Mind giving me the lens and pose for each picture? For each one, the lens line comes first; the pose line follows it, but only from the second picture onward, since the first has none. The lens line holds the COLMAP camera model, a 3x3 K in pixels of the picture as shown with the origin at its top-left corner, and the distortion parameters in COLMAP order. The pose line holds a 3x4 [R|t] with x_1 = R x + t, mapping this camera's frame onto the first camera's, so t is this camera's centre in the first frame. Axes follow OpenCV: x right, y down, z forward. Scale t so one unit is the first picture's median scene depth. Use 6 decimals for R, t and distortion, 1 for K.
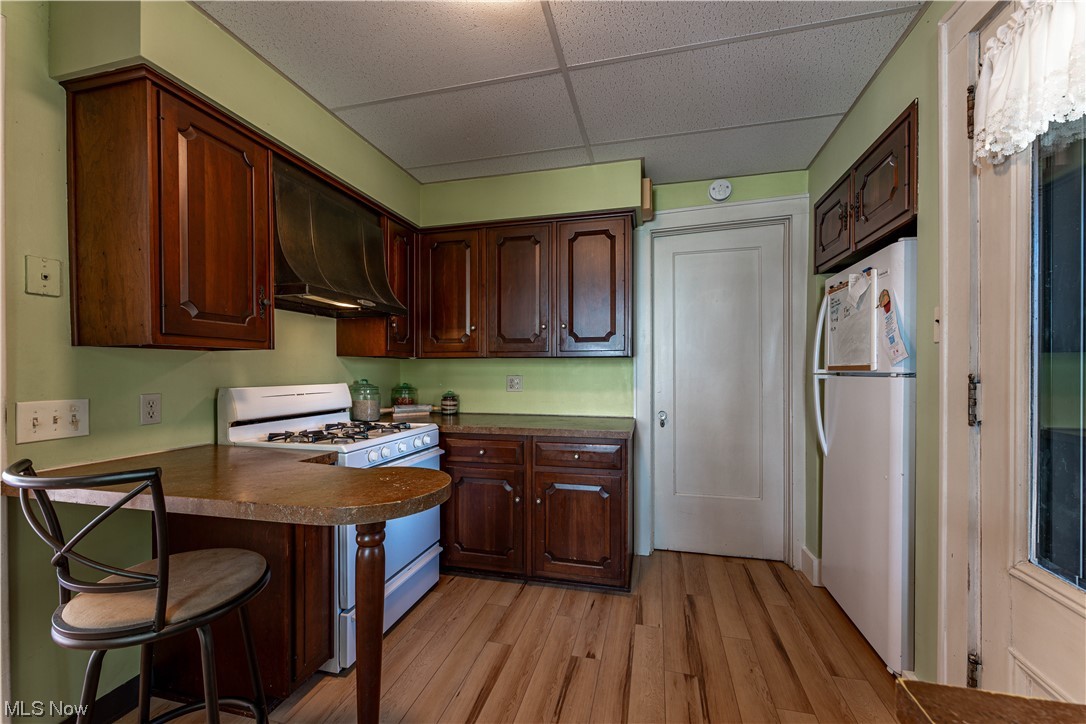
lens RADIAL K [[438.9, 0, 538.2], [0, 438.9, 364.7], [0, 0, 1]] dist [0.000139, 0.000070]
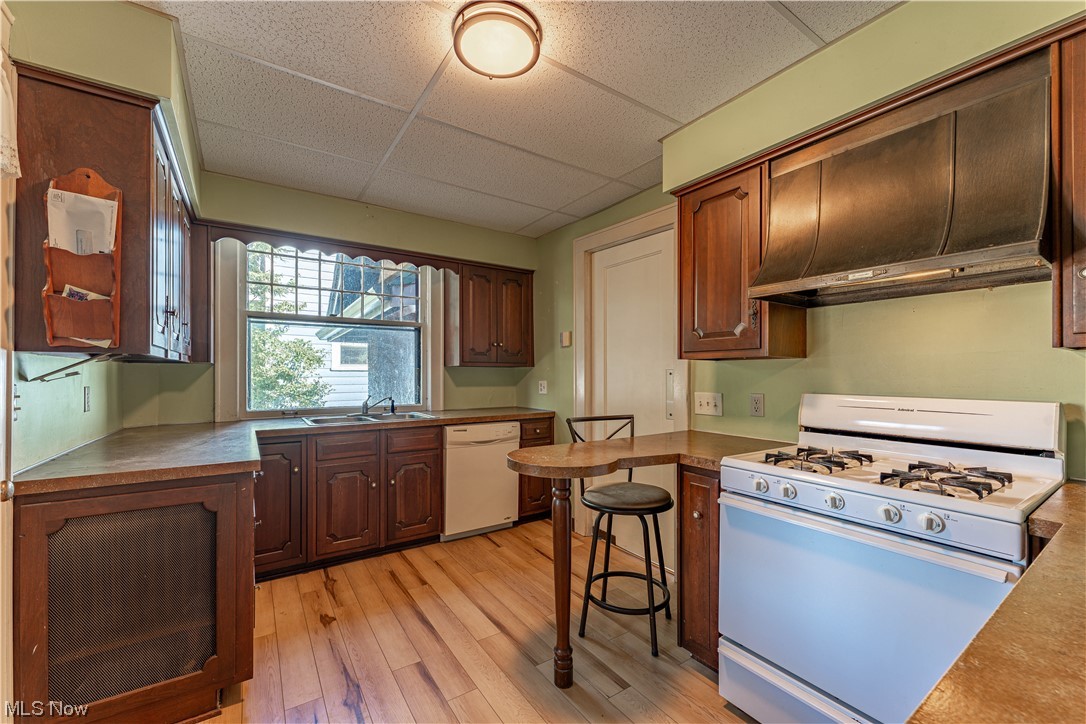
lens RADIAL K [[438.9, 0, 538.2], [0, 438.9, 364.7], [0, 0, 1]] dist [0.000139, 0.000070]
pose [[-0.662817, -0.015541, -0.748620, 0.643310], [0.007533, 0.999596, -0.027420, 0.010403], [0.748744, -0.023814, -0.662432, 1.547832]]
